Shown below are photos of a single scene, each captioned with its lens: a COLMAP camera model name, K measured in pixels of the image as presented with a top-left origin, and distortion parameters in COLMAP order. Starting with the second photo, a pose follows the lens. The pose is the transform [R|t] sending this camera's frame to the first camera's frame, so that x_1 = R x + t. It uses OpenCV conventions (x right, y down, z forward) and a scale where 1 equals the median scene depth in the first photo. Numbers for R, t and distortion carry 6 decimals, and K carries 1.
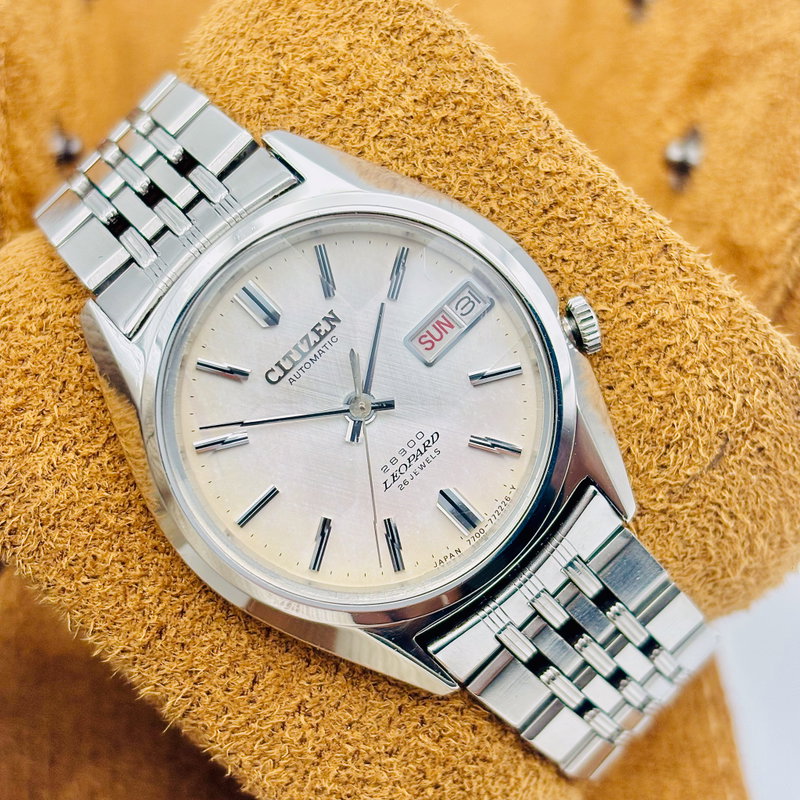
lens RADIAL K [[1779.5, 0, 400.0], [0, 1779.5, 400.0], [0, 0, 1]] dist [0.105881, 0.365096]
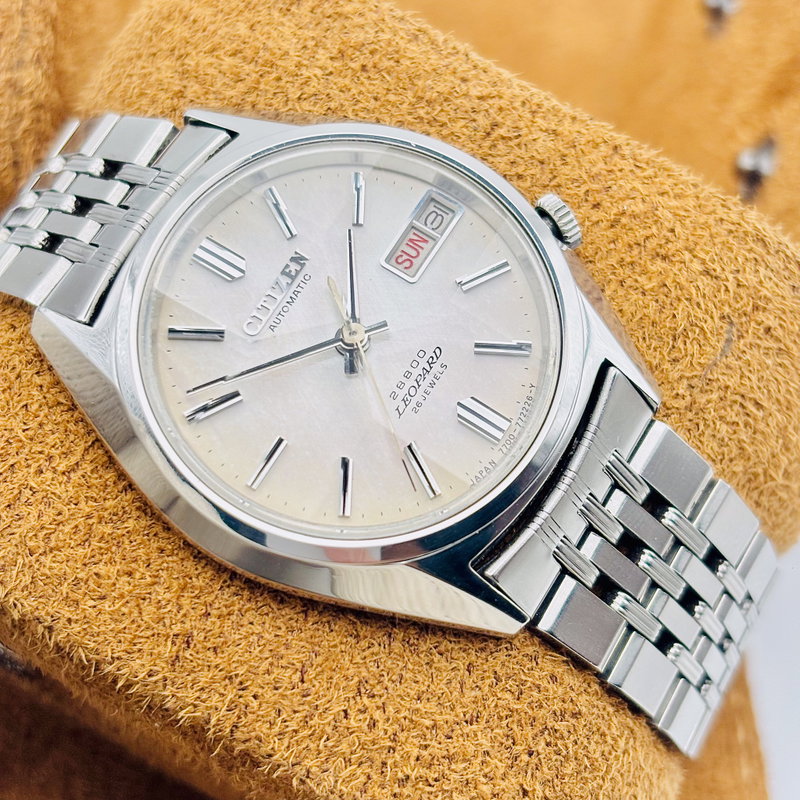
lens RADIAL K [[1779.5, 0, 400.0], [0, 1779.5, 400.0], [0, 0, 1]] dist [0.105881, 0.365096]
pose [[0.970498, -0.214263, 0.110571, -0.102531], [0.235949, 0.938354, -0.252628, 0.262369], [-0.049626, 0.271264, 0.961225, 0.111285]]
